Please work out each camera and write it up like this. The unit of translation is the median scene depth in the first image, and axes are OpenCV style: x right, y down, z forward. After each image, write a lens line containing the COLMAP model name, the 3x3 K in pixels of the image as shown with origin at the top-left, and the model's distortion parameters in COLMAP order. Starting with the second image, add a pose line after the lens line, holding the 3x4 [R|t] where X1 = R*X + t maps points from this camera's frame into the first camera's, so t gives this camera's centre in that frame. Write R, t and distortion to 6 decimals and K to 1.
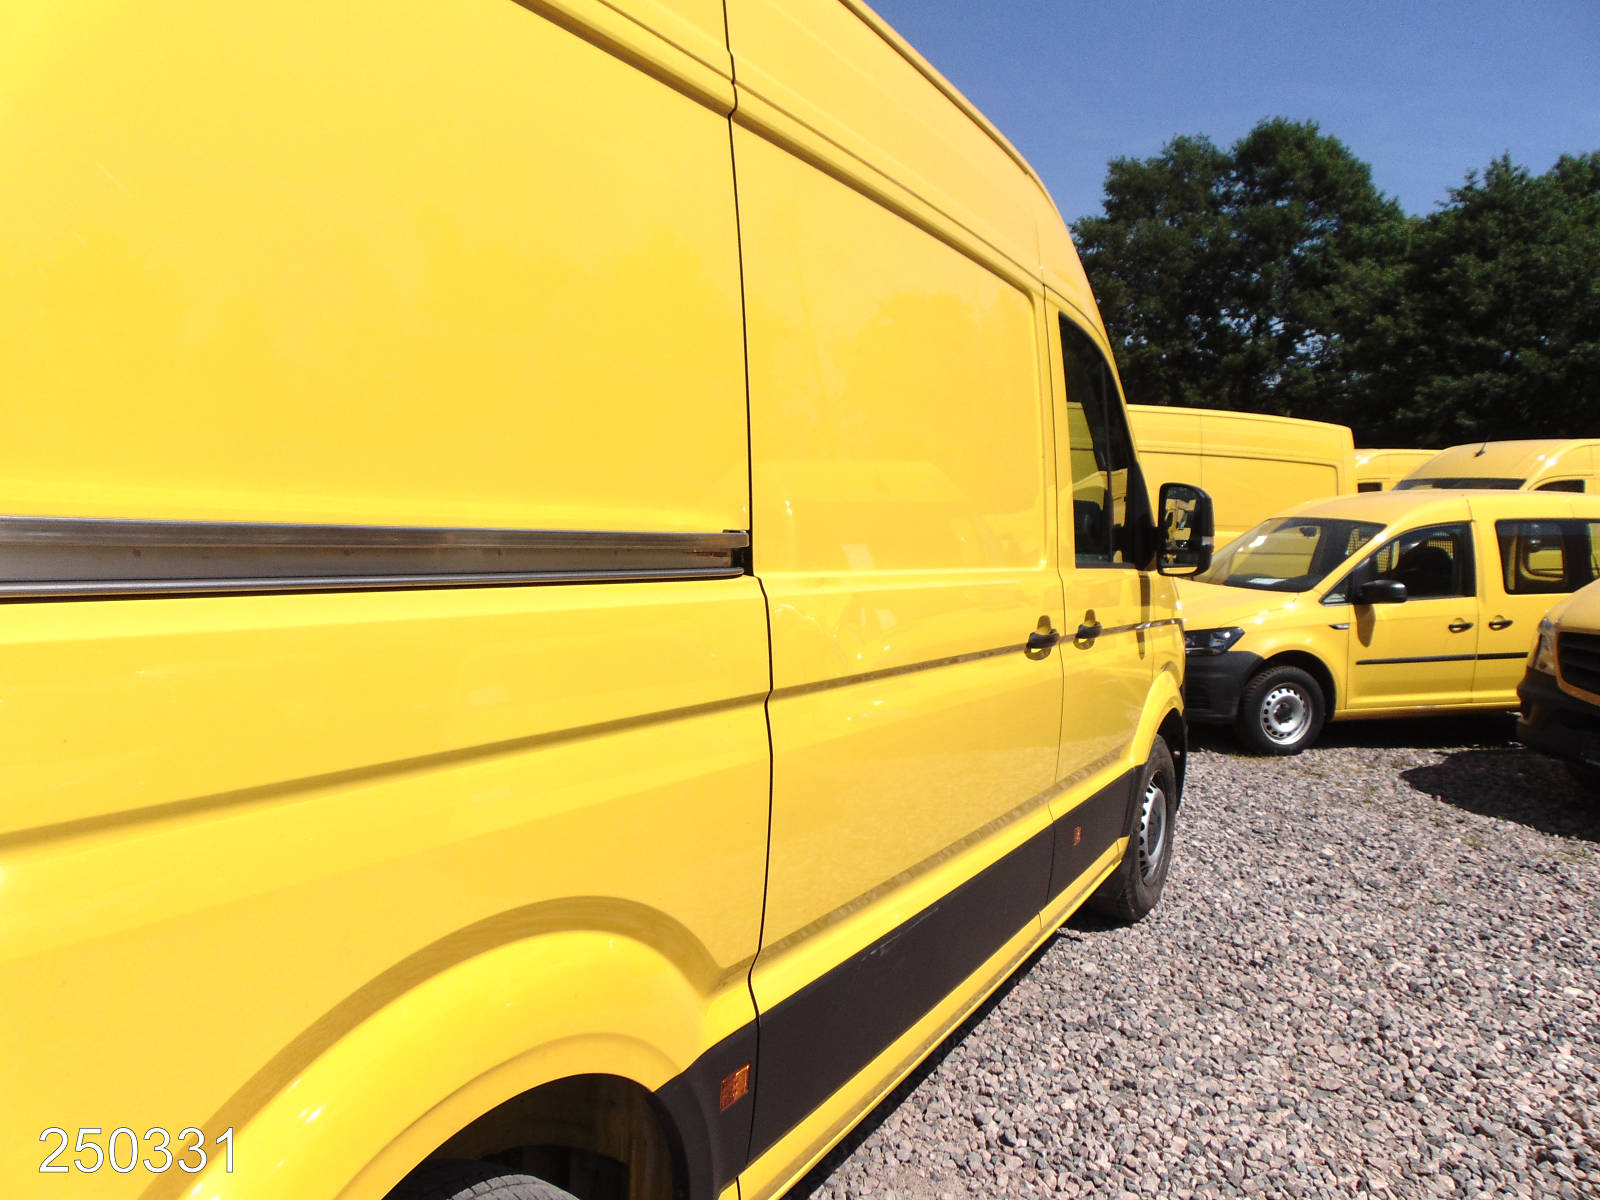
lens RADIAL K [[1169.7, 0, 800.0], [0, 1169.7, 600.0], [0, 0, 1]] dist [-0.038322, 0.057419]
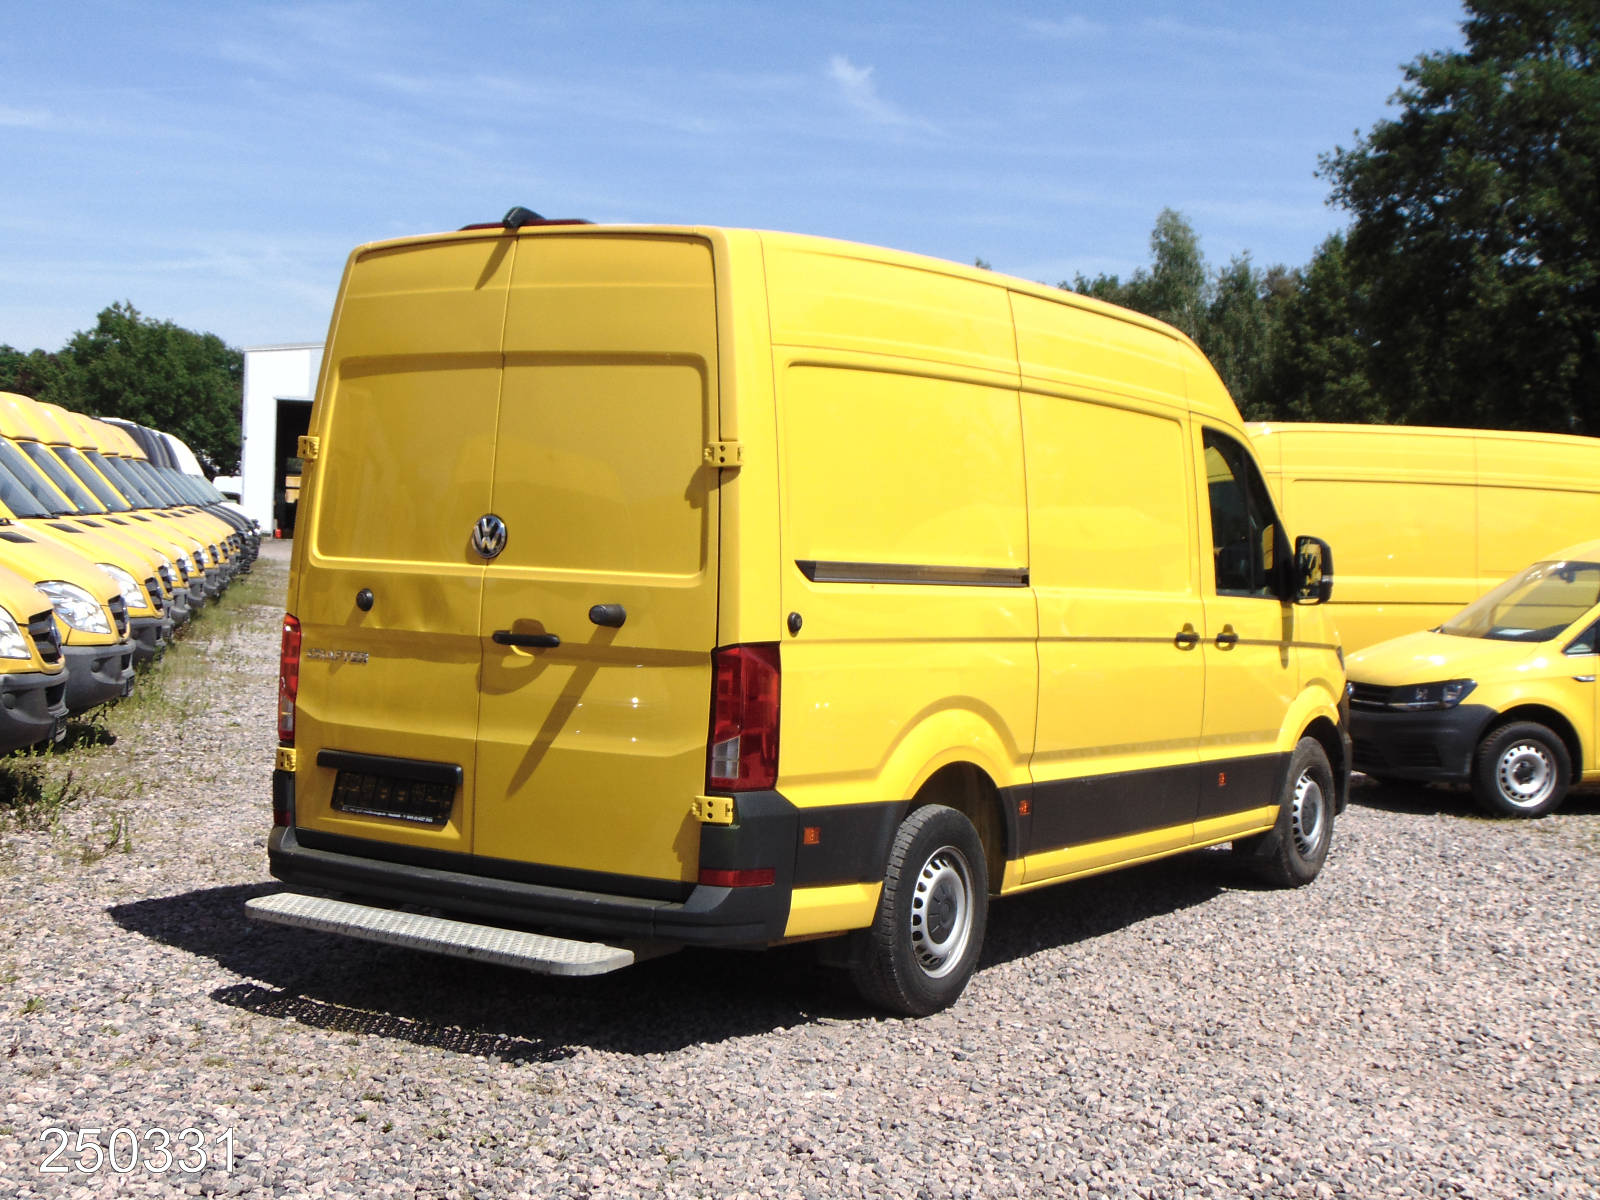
lens RADIAL K [[2749.8, 0, 800.0], [0, 2749.8, 600.0], [0, 0, 1]] dist [-0.078330, -0.013589]
pose [[0.999380, -0.004597, -0.034916, -0.082325], [0.002526, 0.998247, -0.059137, 0.087650], [0.035127, 0.059012, 0.997639, -1.196594]]
